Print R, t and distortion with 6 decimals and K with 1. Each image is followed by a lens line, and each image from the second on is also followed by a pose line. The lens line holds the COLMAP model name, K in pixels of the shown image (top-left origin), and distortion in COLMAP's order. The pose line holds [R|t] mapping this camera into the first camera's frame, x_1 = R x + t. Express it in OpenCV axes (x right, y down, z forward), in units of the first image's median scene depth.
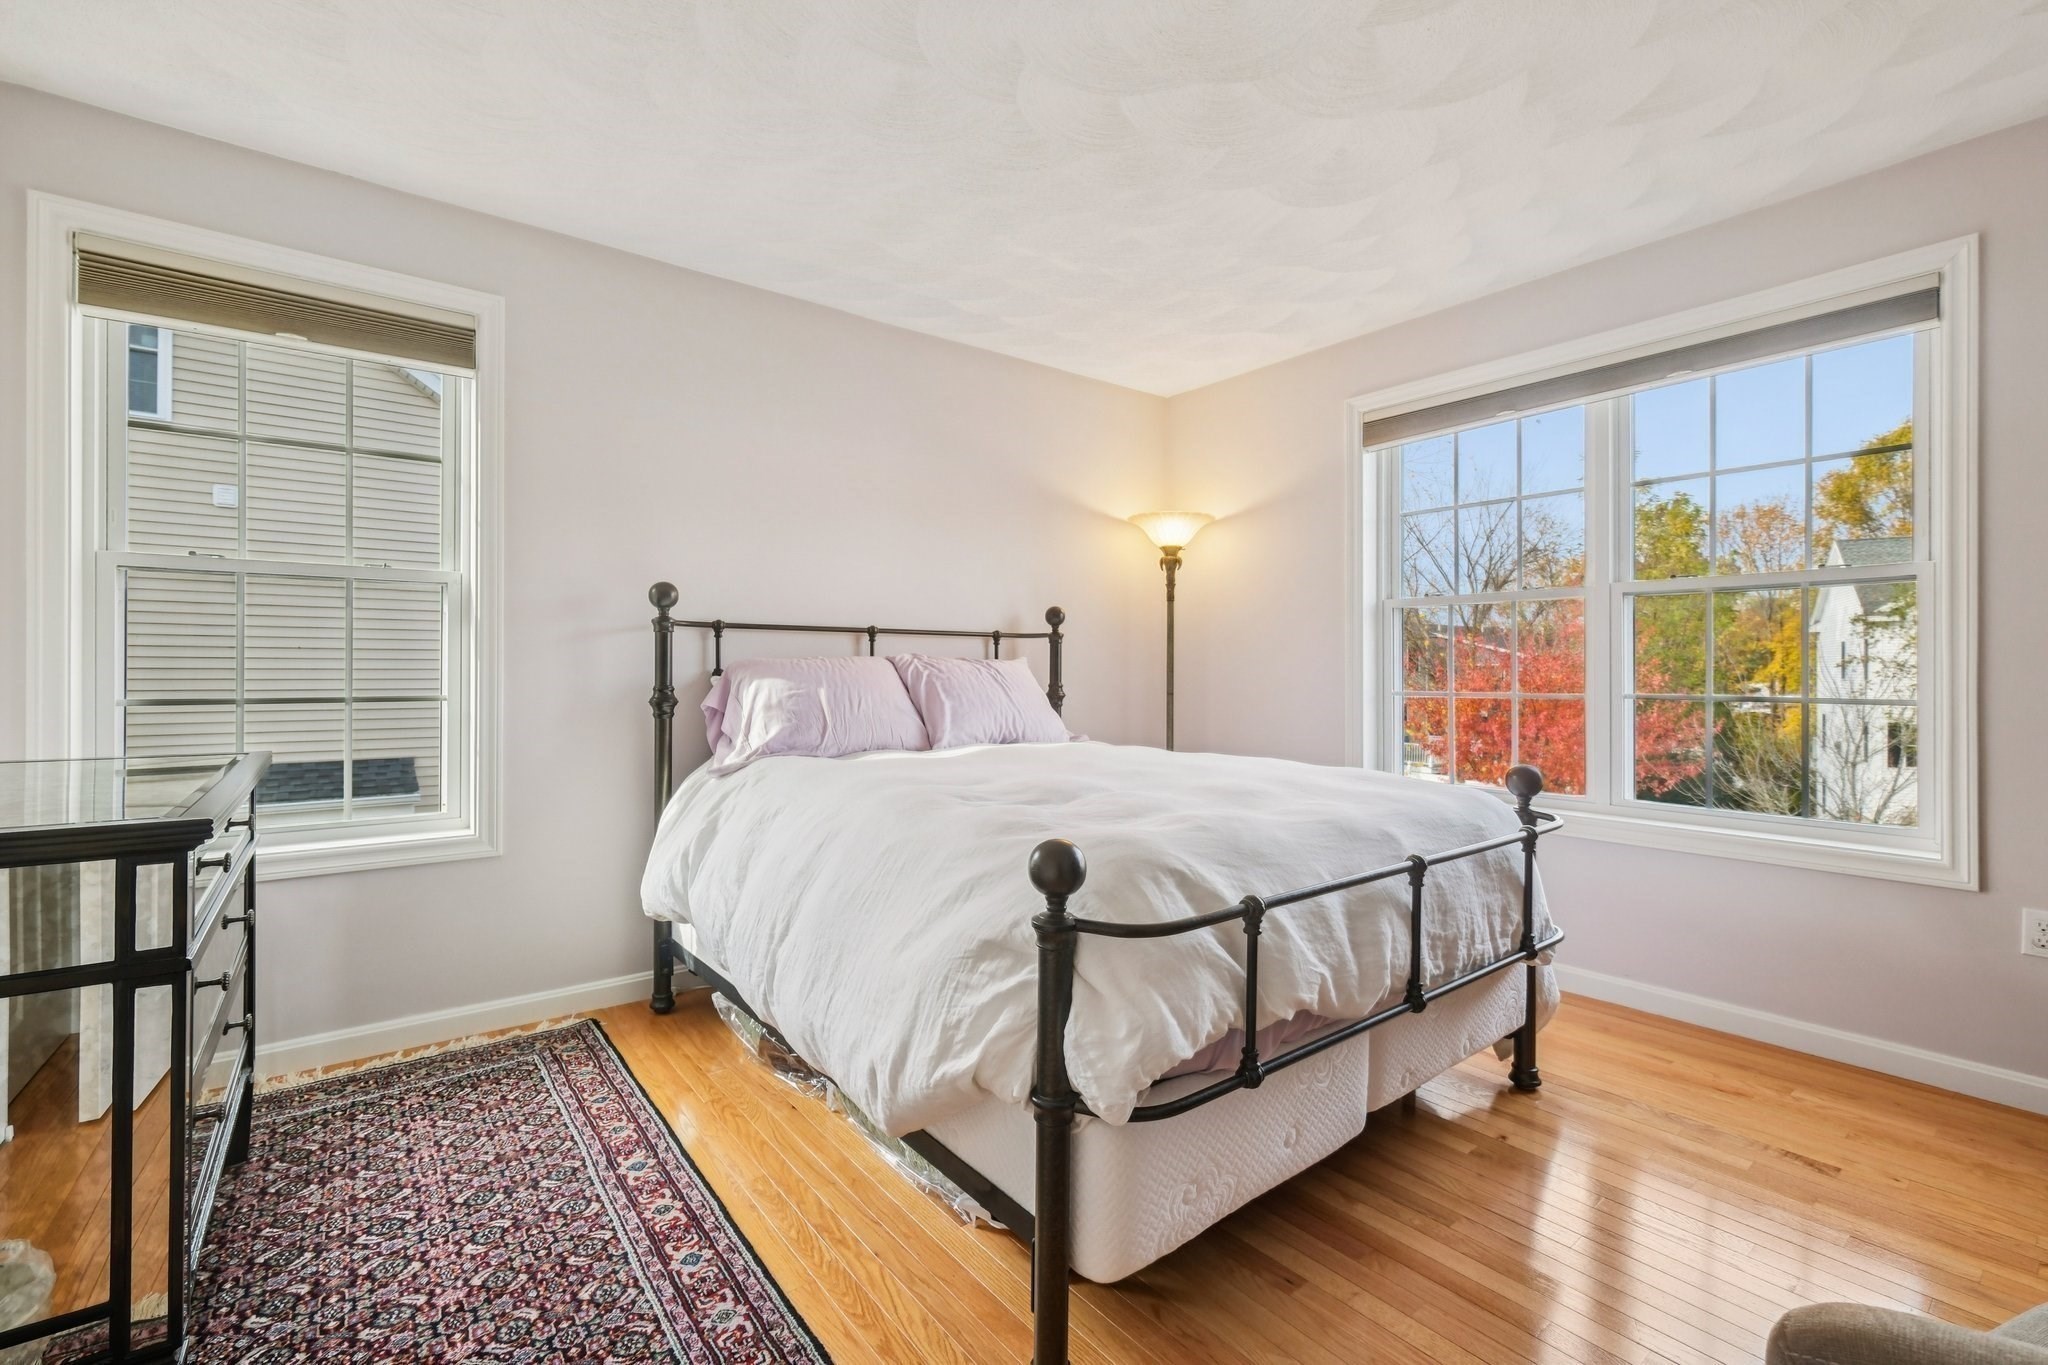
lens RADIAL K [[890.3, 0, 1026.5], [0, 890.3, 673.0], [0, 0, 1]] dist [0.012382, 0.000340]
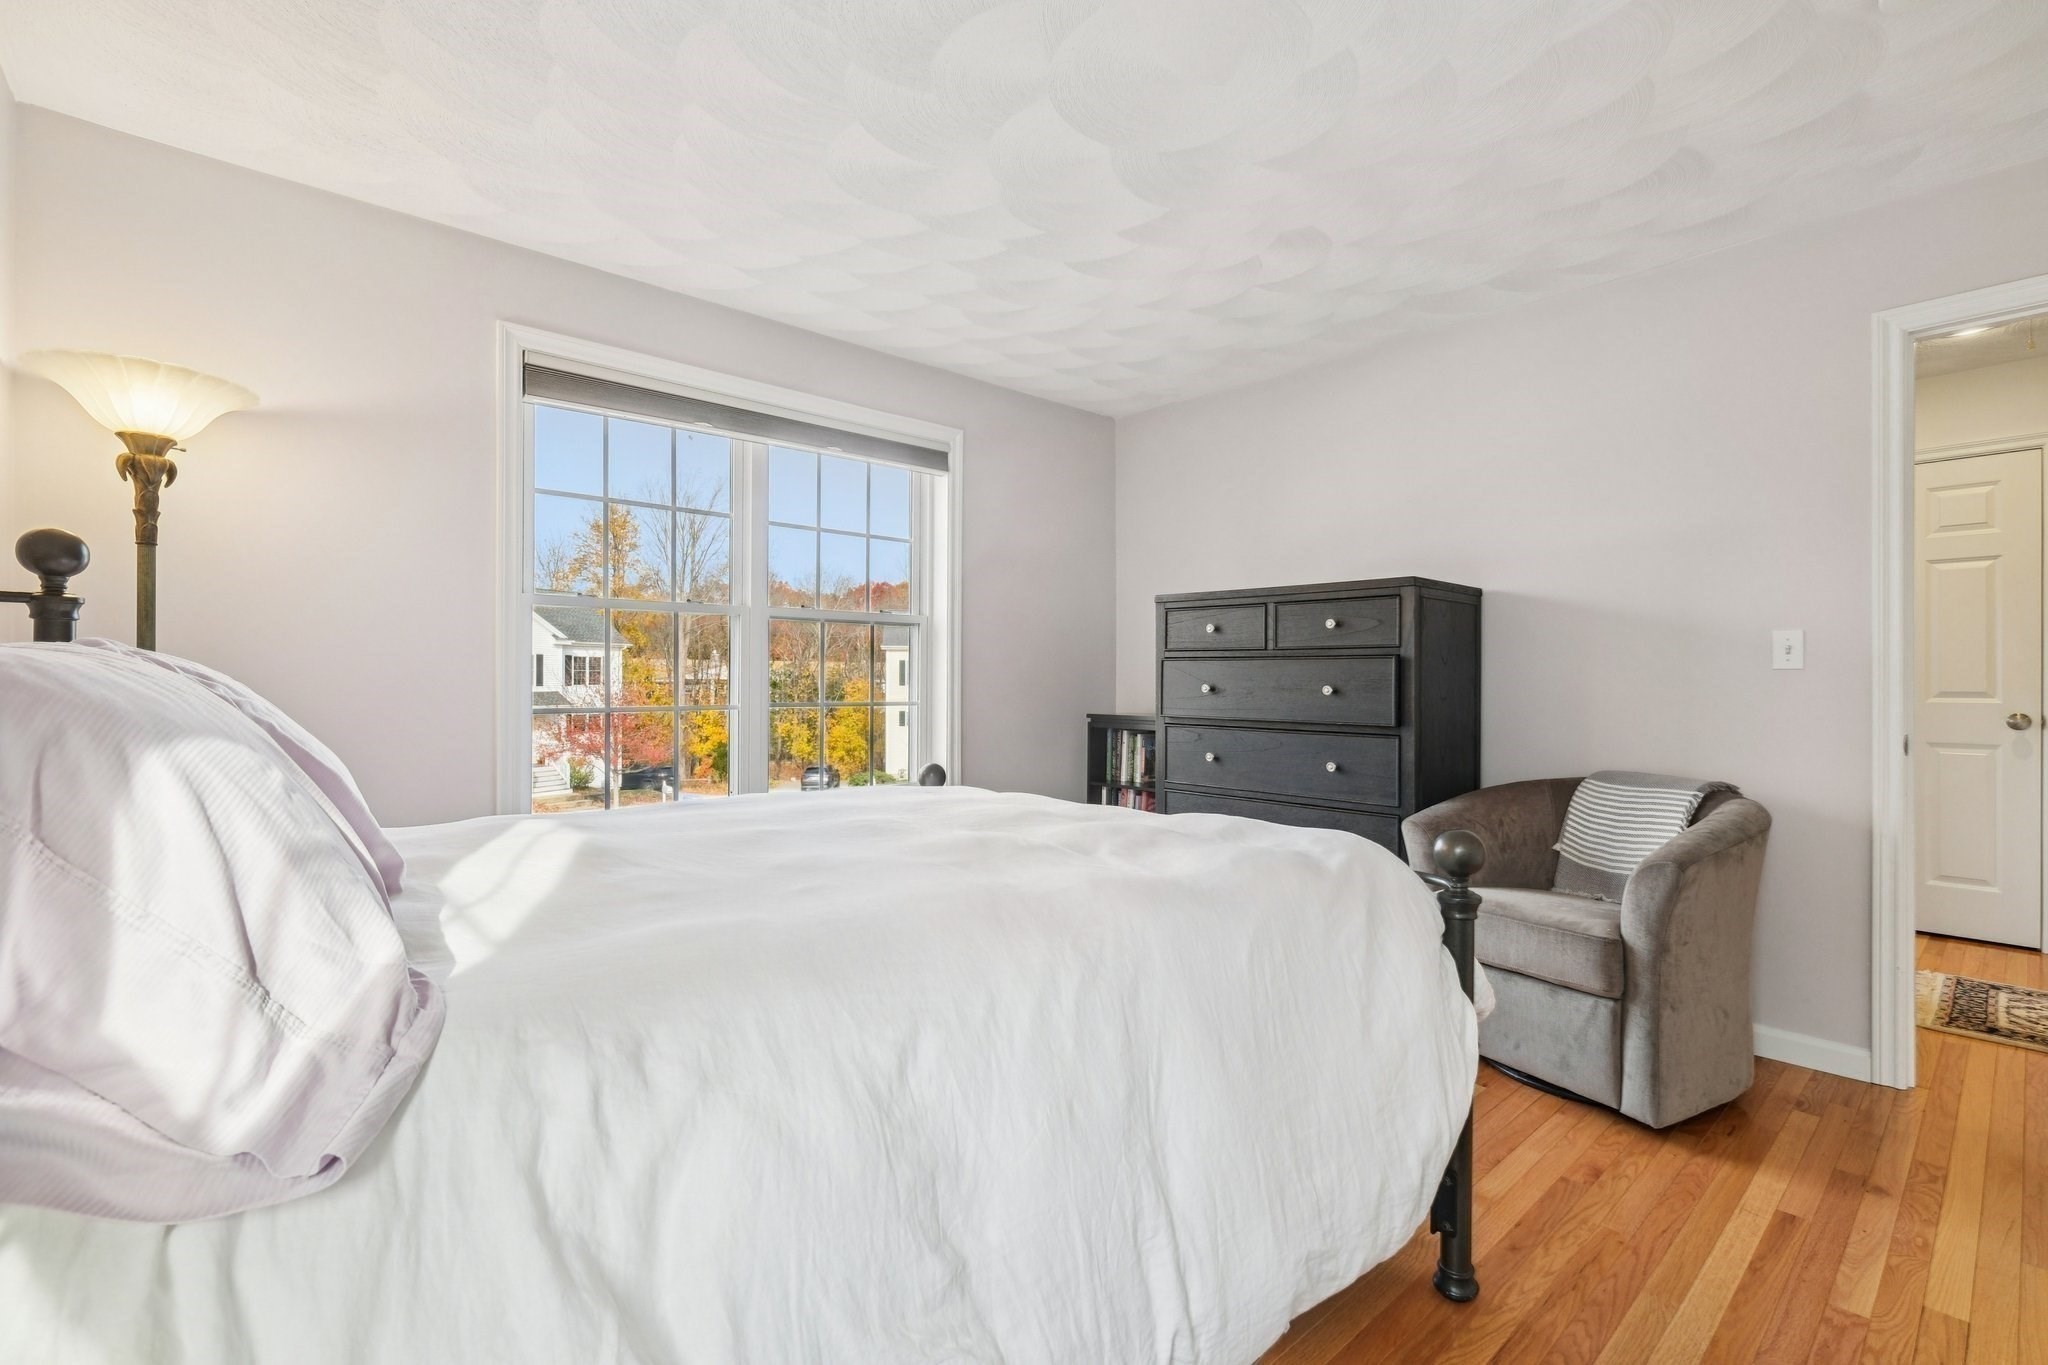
lens RADIAL K [[890.3, 0, 1026.5], [0, 890.3, 673.0], [0, 0, 1]] dist [0.012382, 0.000340]
pose [[-0.068911, 0.005094, 0.997610, -0.478535], [0.008600, 0.999953, -0.004512, -0.004973], [-0.997586, 0.008268, -0.068951, 0.711708]]
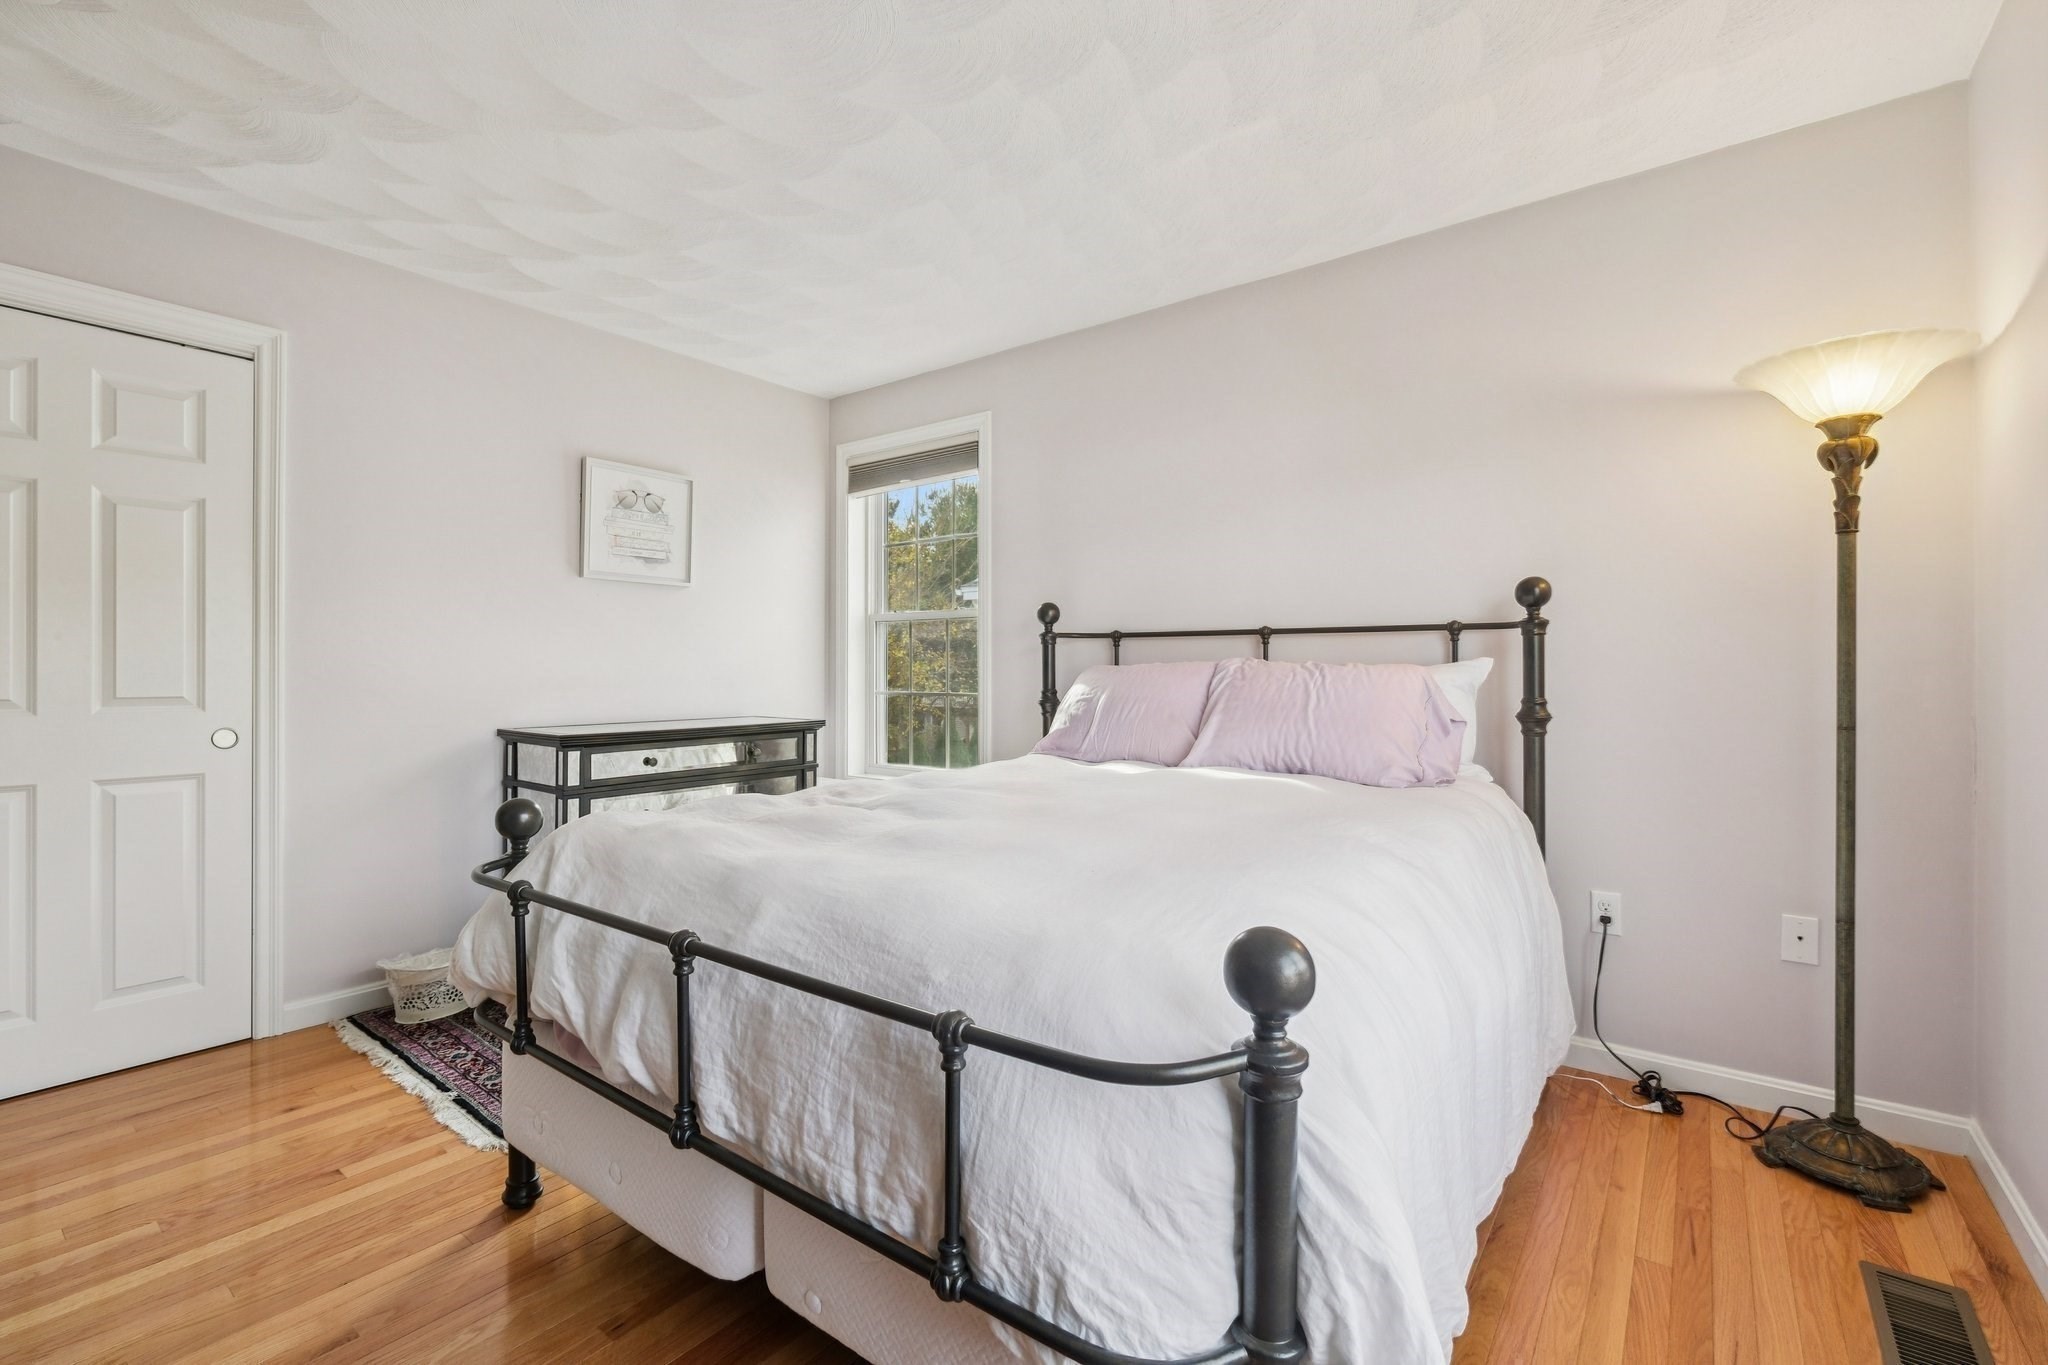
lens RADIAL K [[890.3, 0, 1026.5], [0, 890.3, 673.0], [0, 0, 1]] dist [0.012382, 0.000340]
pose [[0.259529, 0.000329, -0.965735, 0.661758], [-0.004727, 0.999988, -0.000930, -0.005338], [0.965724, 0.004806, 0.259527, 0.589904]]
